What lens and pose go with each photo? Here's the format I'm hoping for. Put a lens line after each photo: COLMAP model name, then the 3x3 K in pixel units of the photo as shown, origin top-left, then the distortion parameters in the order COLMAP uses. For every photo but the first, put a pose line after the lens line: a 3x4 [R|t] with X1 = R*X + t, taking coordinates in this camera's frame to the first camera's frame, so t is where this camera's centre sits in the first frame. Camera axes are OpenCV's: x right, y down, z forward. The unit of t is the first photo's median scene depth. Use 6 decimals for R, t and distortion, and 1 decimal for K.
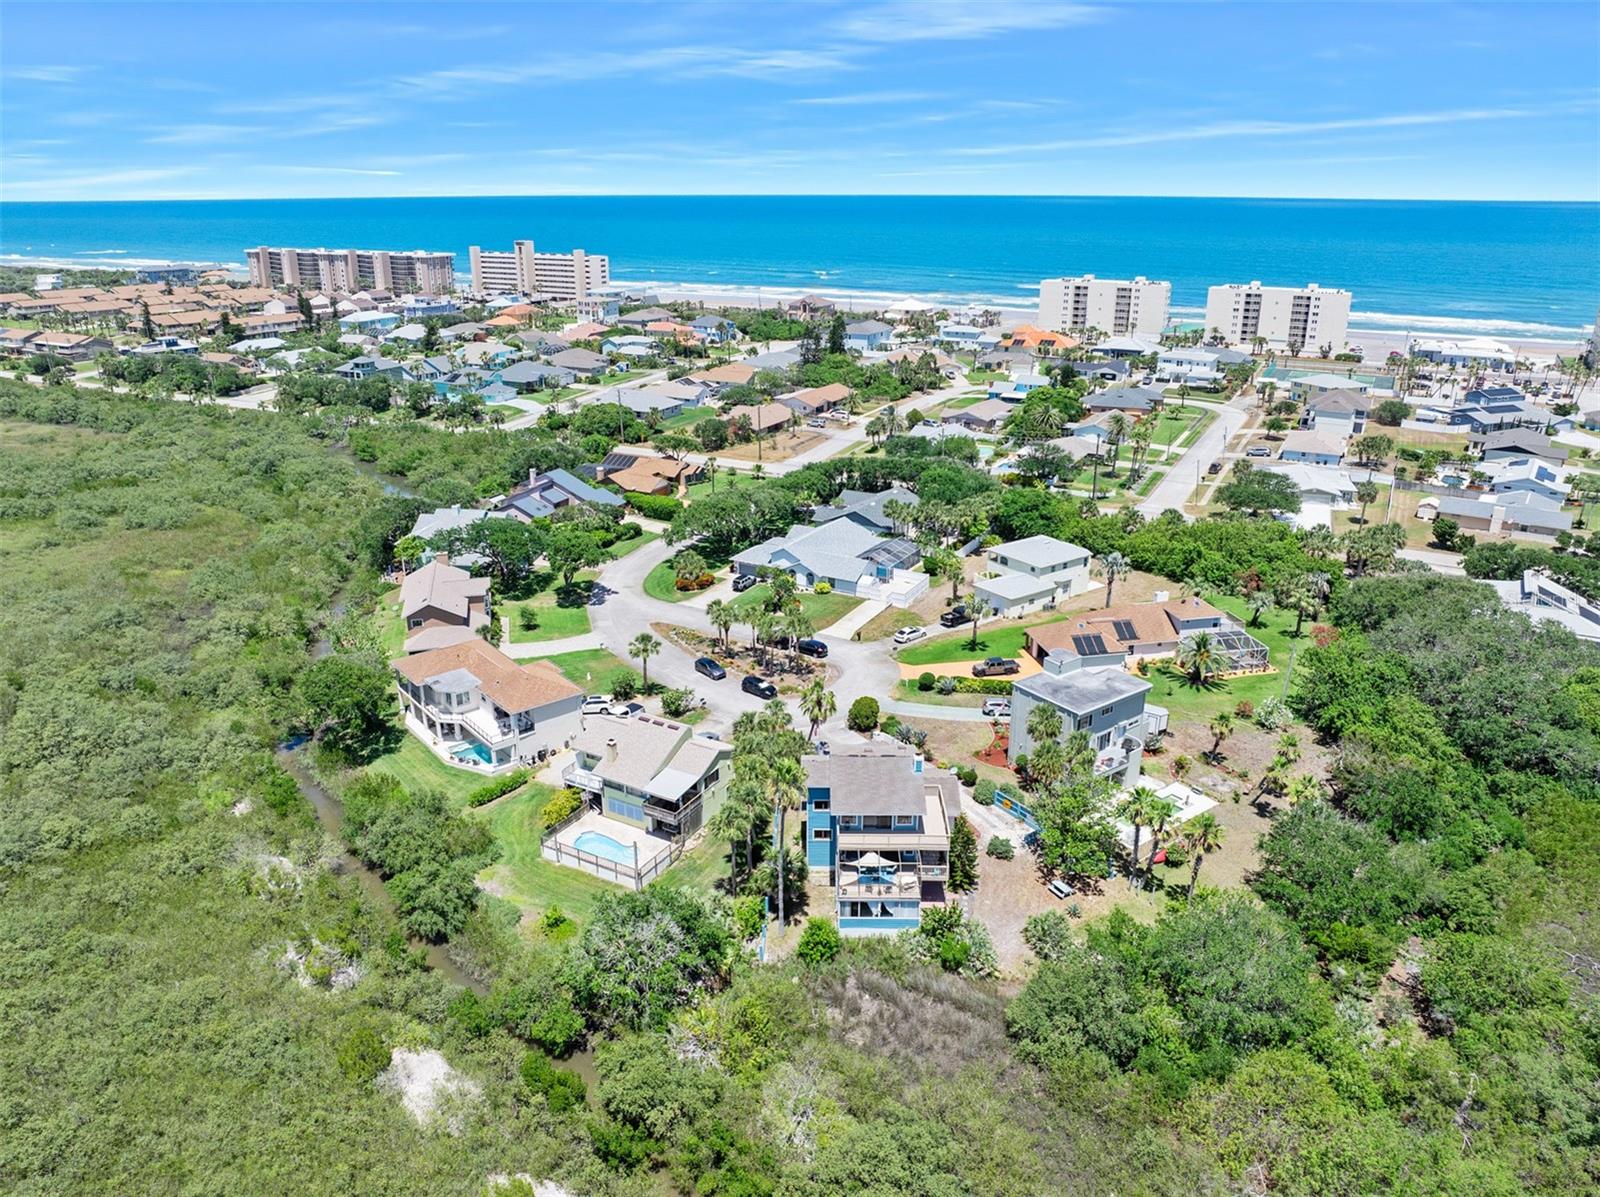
lens RADIAL K [[1131.4, 0, 803.2], [0, 1131.4, 587.0], [0, 0, 1]] dist [-0.035077, 0.002074]
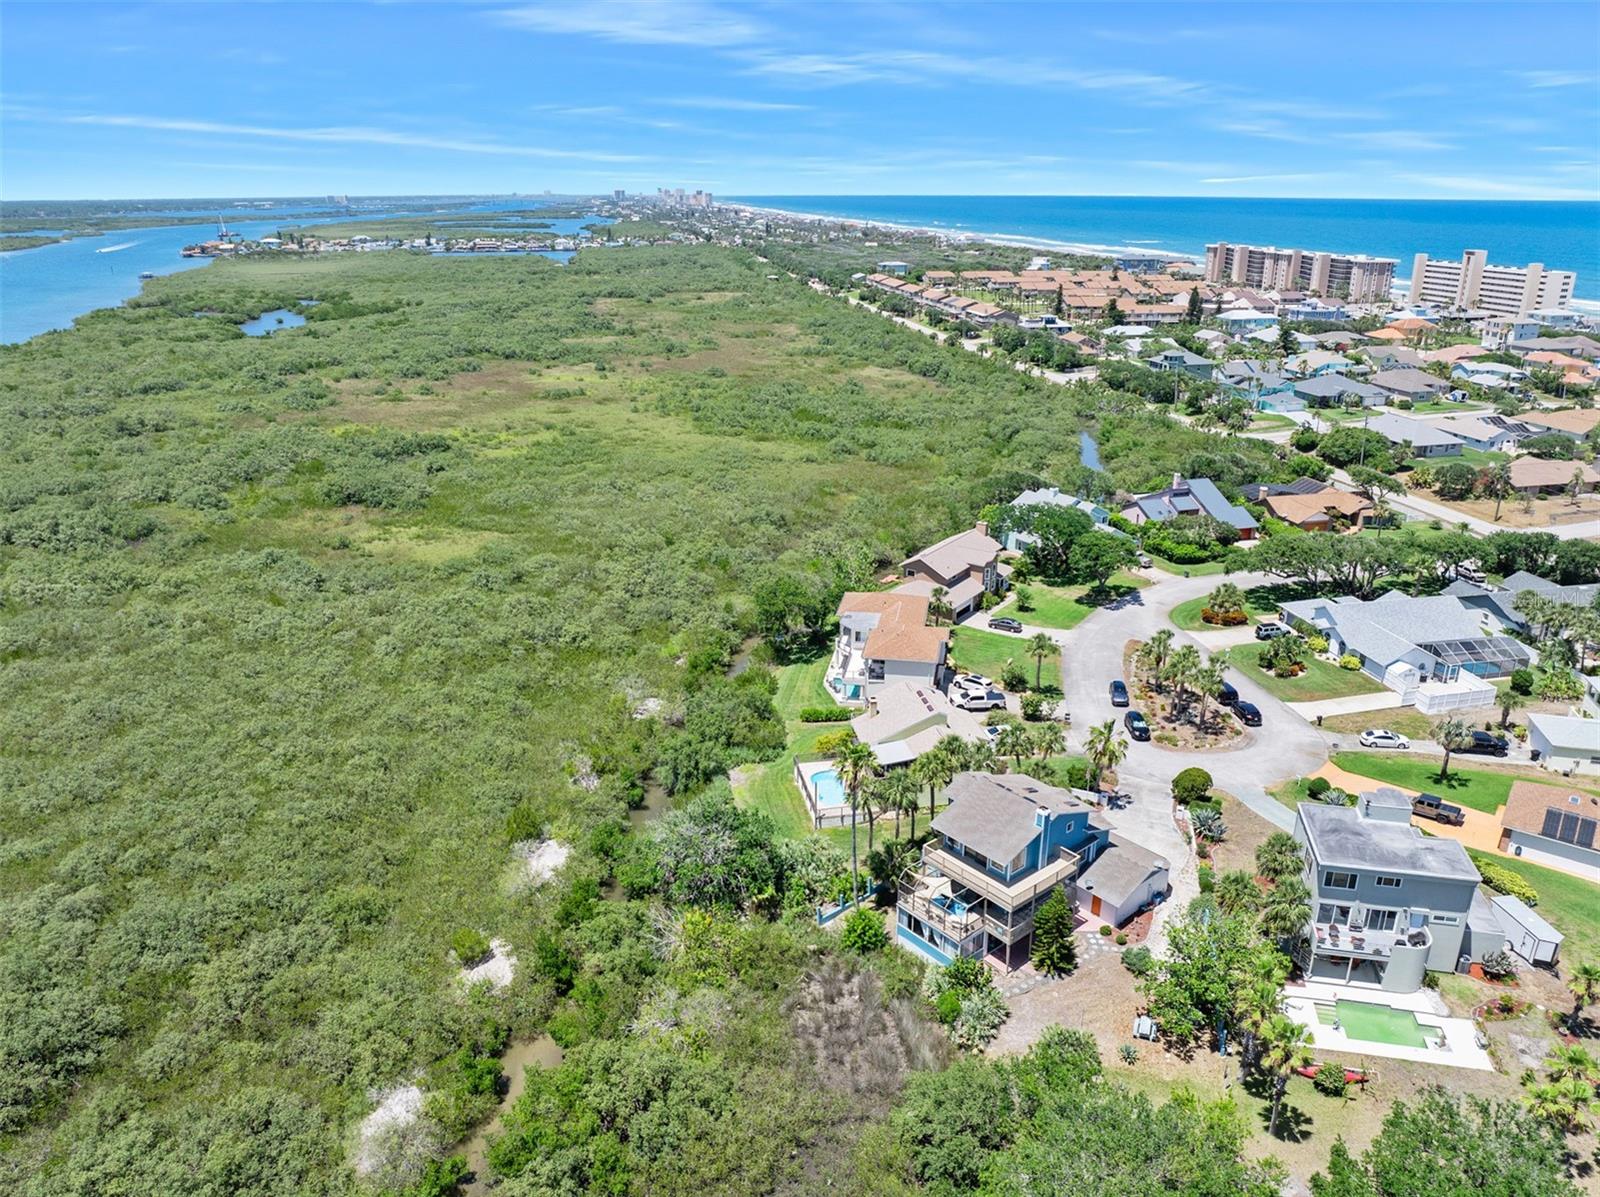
lens RADIAL K [[1131.4, 0, 803.2], [0, 1131.4, 587.0], [0, 0, 1]] dist [-0.035077, 0.002074]
pose [[0.656078, 0.250132, -0.712036, 0.256896], [-0.250052, 0.962233, 0.107623, -0.032032], [0.712064, 0.107436, 0.693846, 0.094963]]
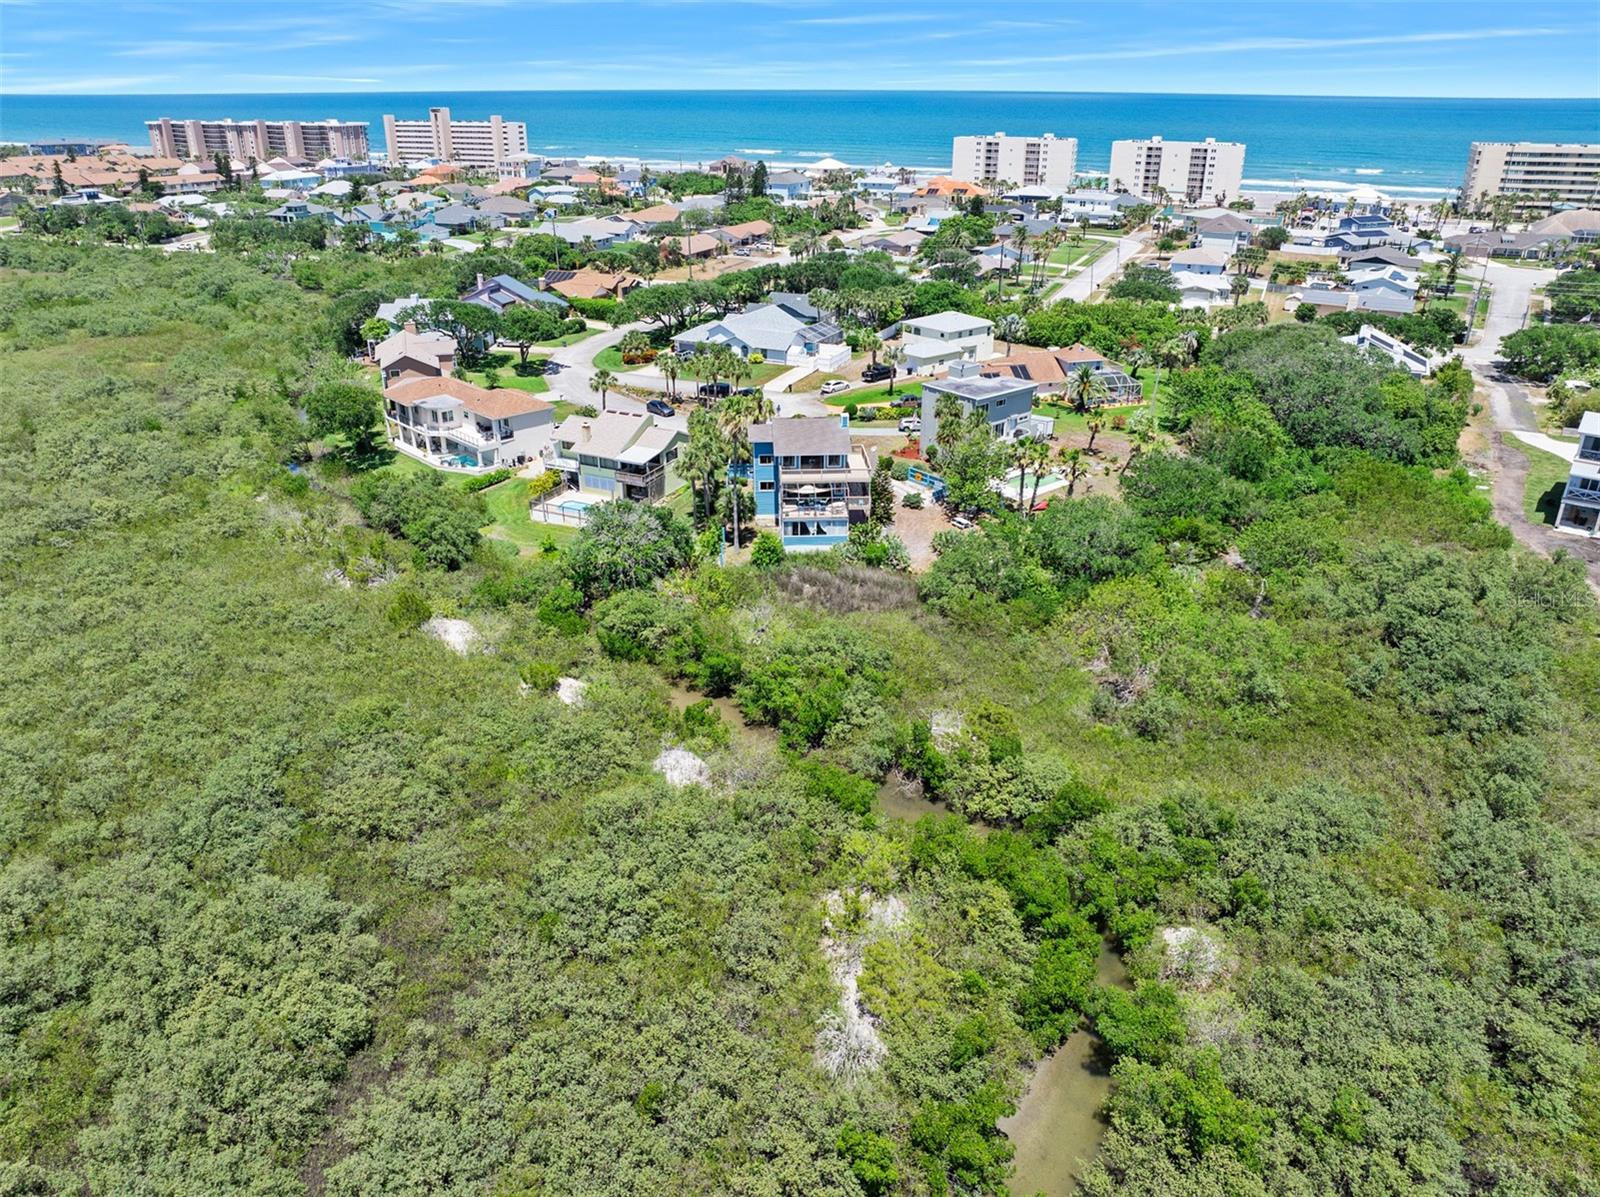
lens RADIAL K [[1131.4, 0, 803.2], [0, 1131.4, 587.0], [0, 0, 1]] dist [-0.035077, 0.002074]
pose [[0.997451, -0.027165, 0.065977, -0.012437], [0.021736, 0.996424, 0.081653, 0.105089], [-0.067959, -0.080011, 0.994475, -0.099548]]
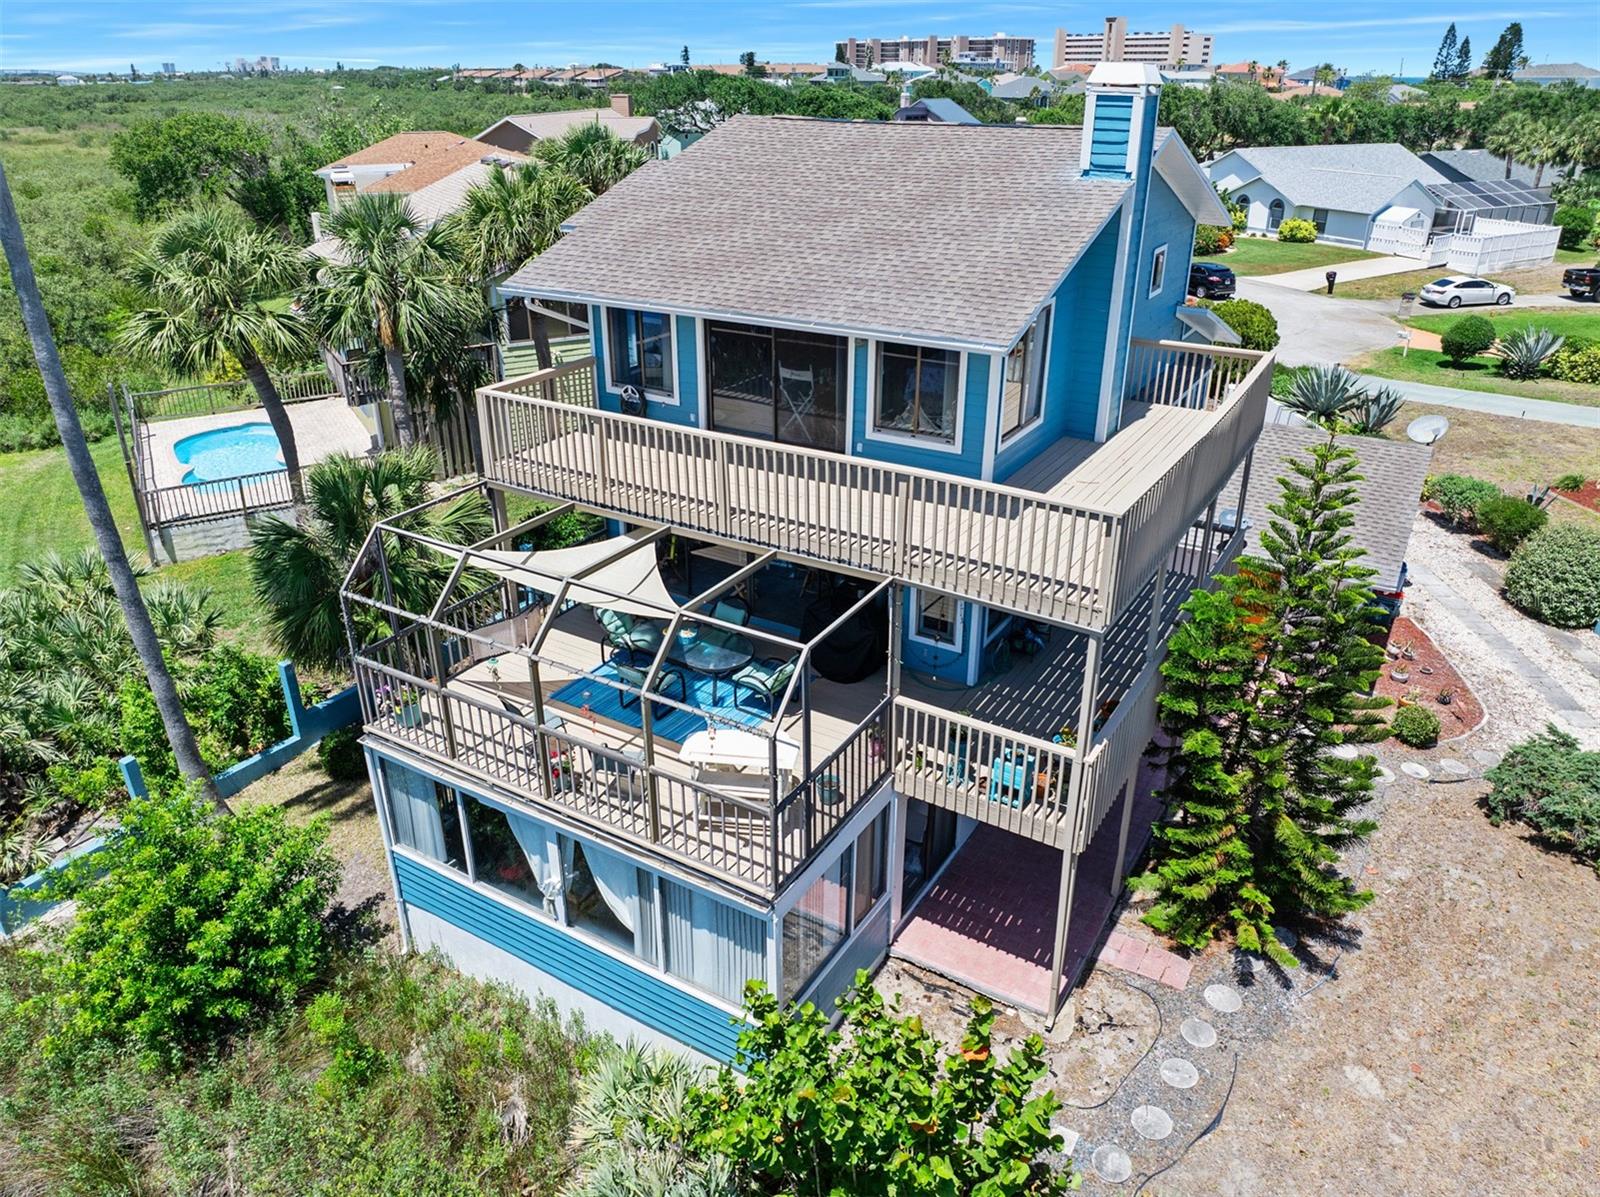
lens RADIAL K [[1131.4, 0, 803.2], [0, 1131.4, 587.0], [0, 0, 1]] dist [-0.035077, 0.002074]
pose [[0.861386, 0.213928, -0.460706, 0.067880], [-0.169936, 0.976093, 0.135516, 0.092465], [0.478682, -0.038441, 0.877146, 0.371379]]
